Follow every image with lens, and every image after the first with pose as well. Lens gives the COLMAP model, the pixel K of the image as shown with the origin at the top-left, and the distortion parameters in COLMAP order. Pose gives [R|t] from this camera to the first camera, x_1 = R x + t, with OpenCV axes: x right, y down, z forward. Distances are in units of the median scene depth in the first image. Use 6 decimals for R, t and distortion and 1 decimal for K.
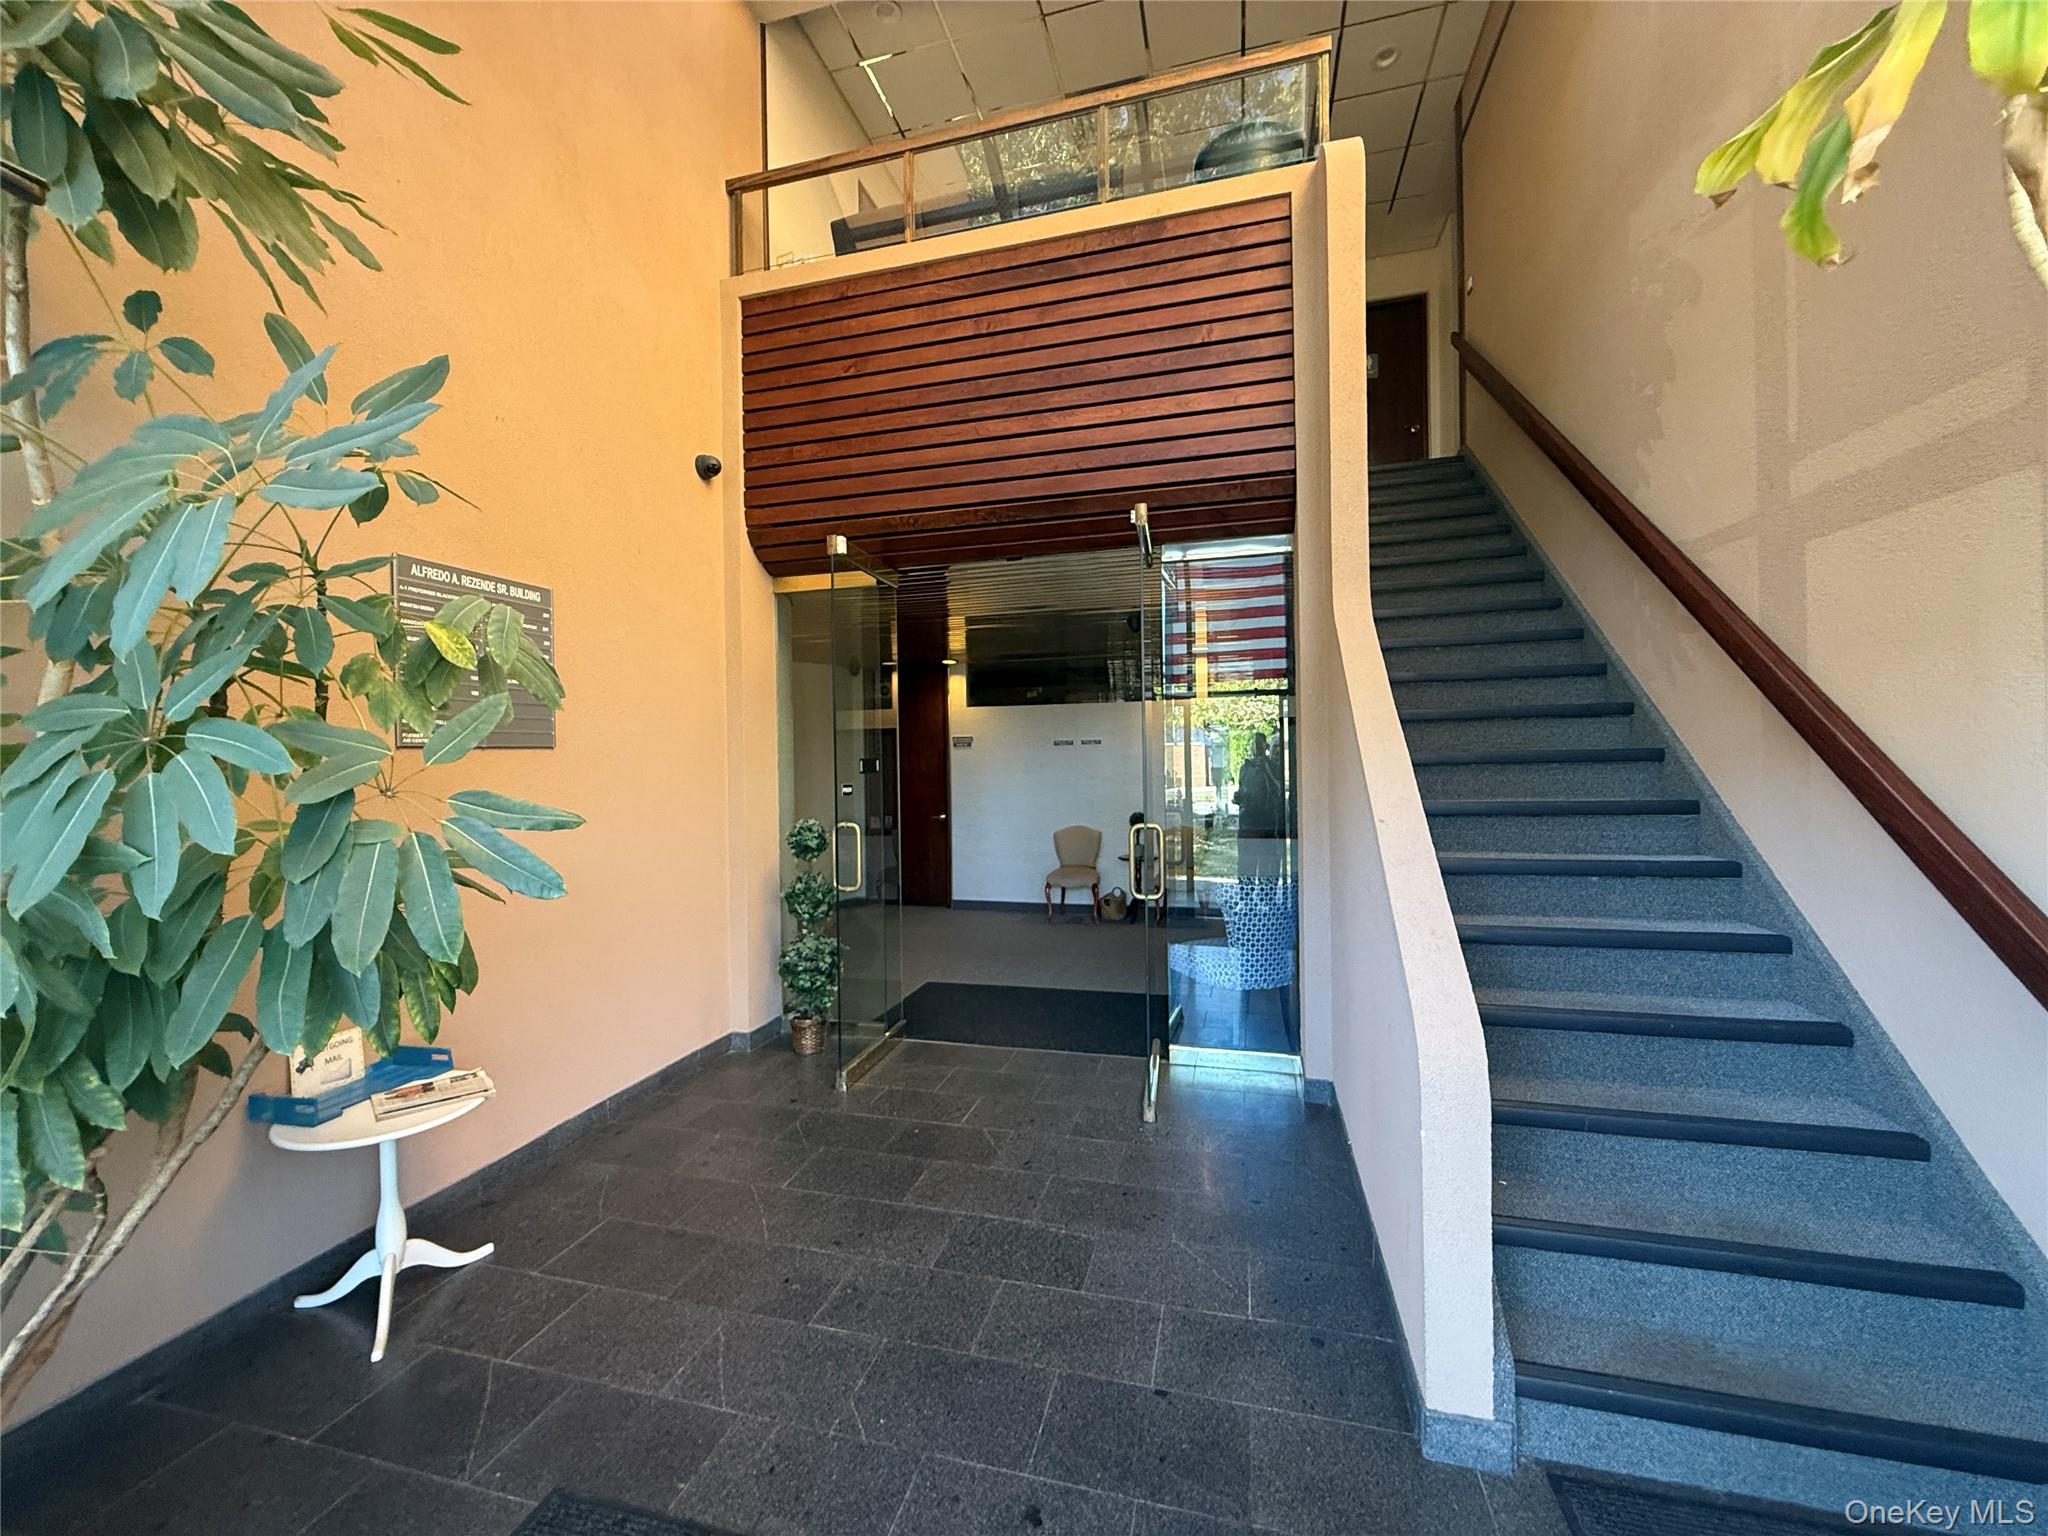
lens RADIAL K [[809.2, 0, 1018.8], [0, 809.2, 765.2], [0, 0, 1]] dist [0.006284, -0.000766]
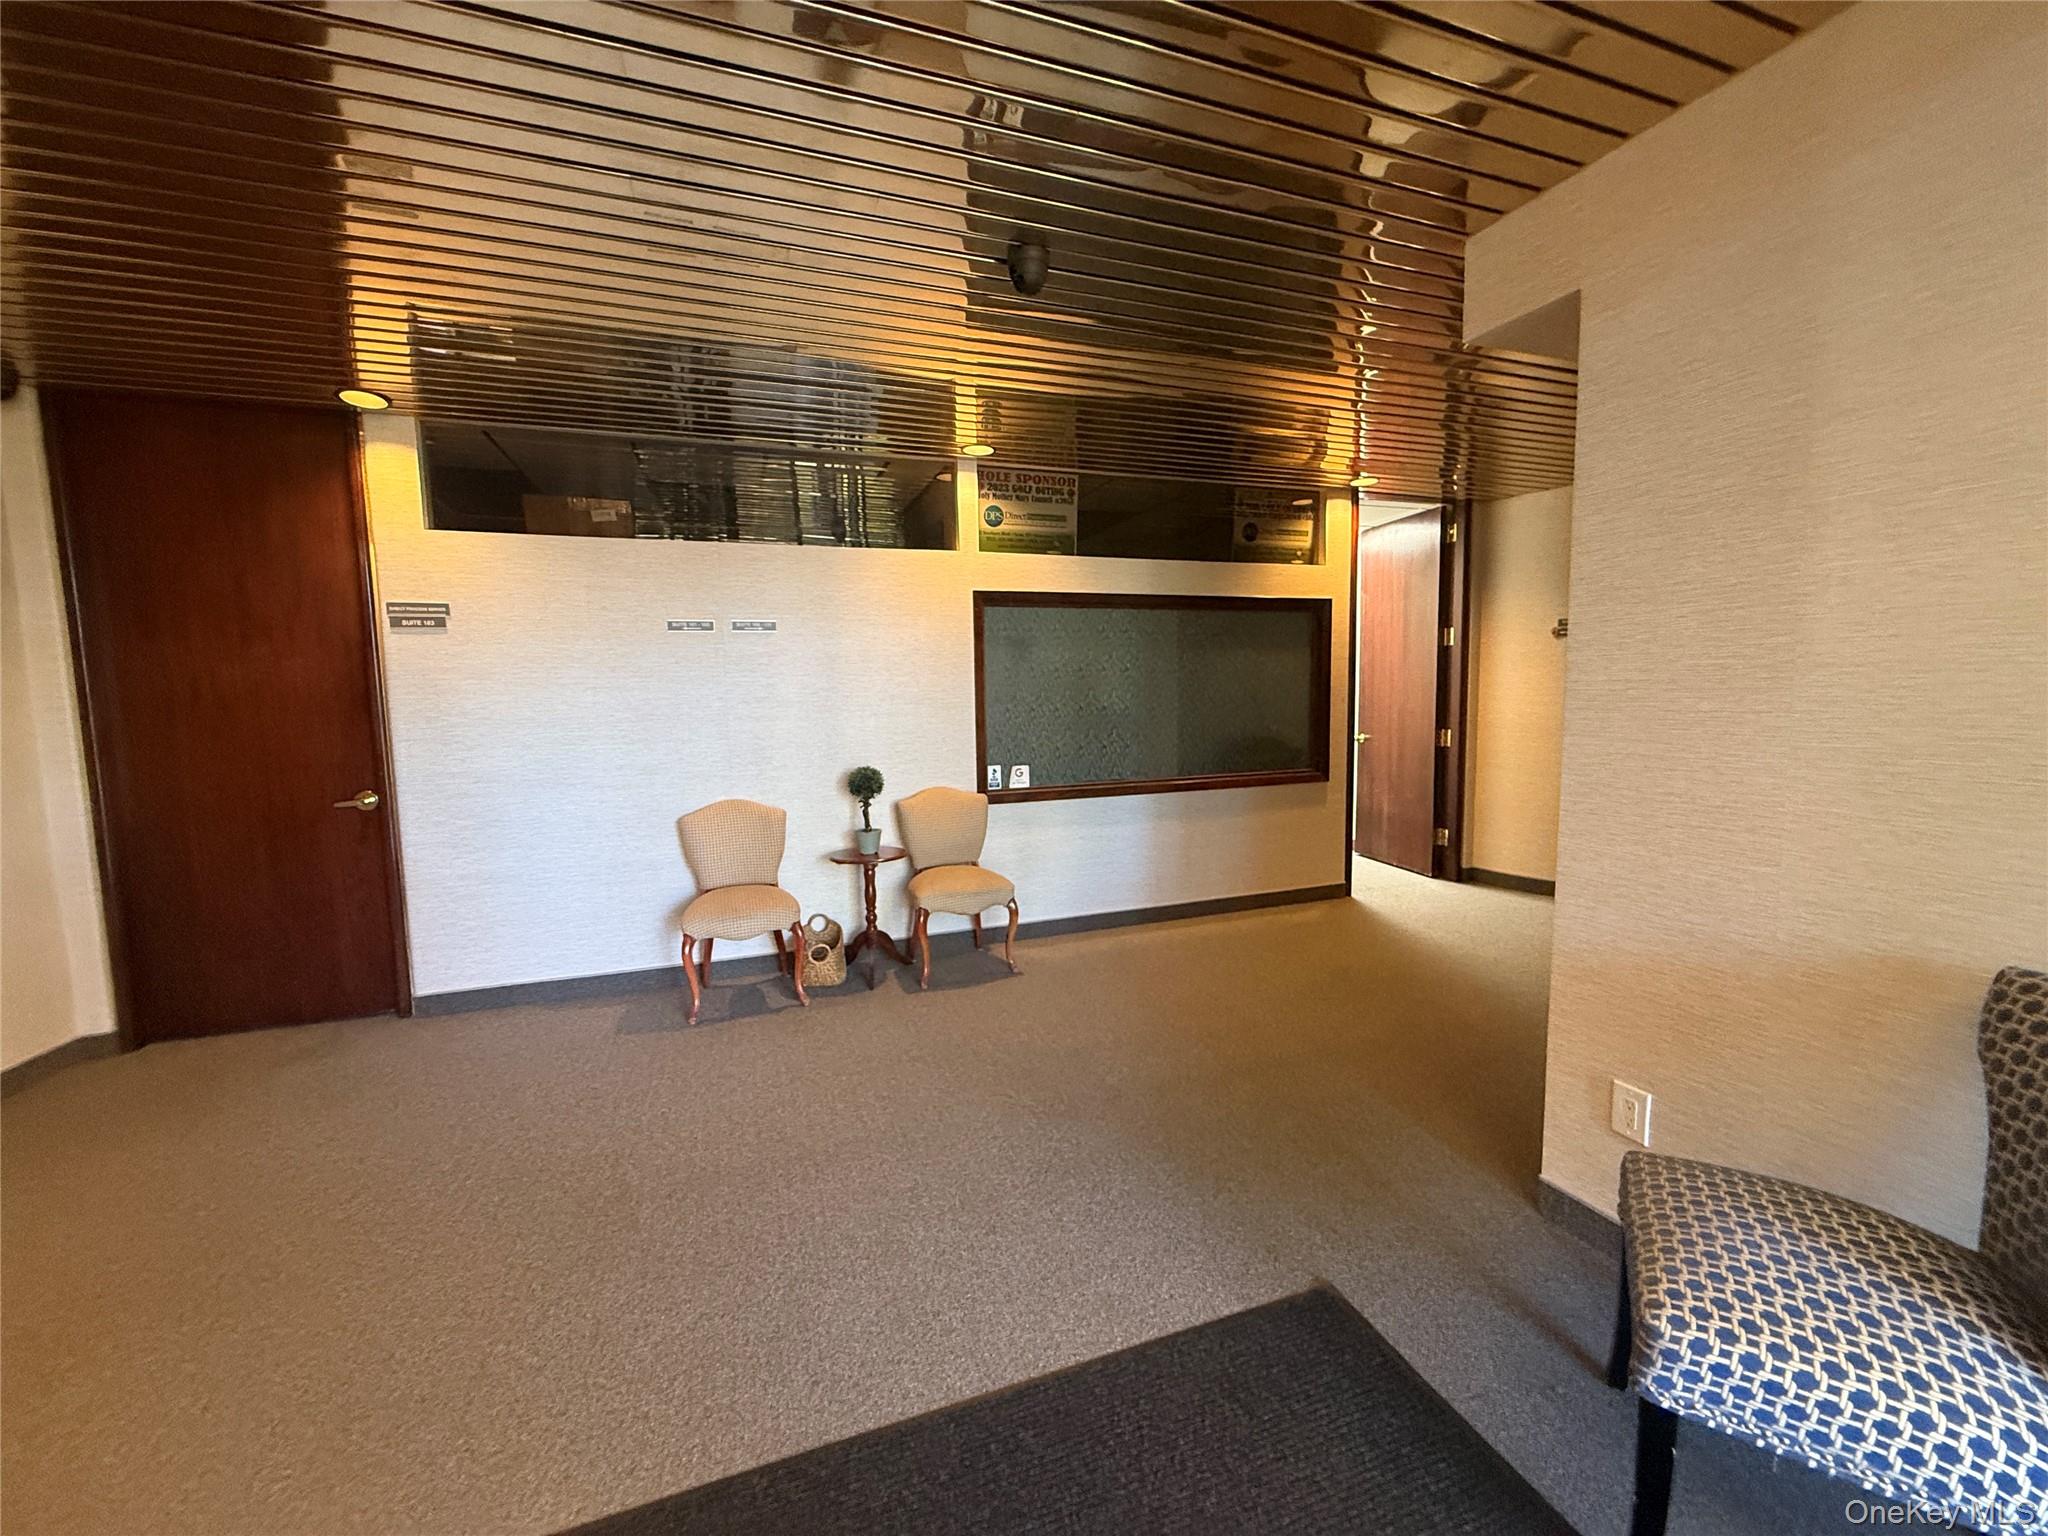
lens RADIAL K [[809.2, 0, 1033.6], [0, 809.2, 766.7], [0, 0, 1]] dist [0.006284, -0.000766]
pose [[0.825816, -0.050733, 0.561653, -0.047327], [0.010616, 0.997167, 0.074463, 0.020026], [-0.563839, -0.055530, 0.824016, 0.483397]]
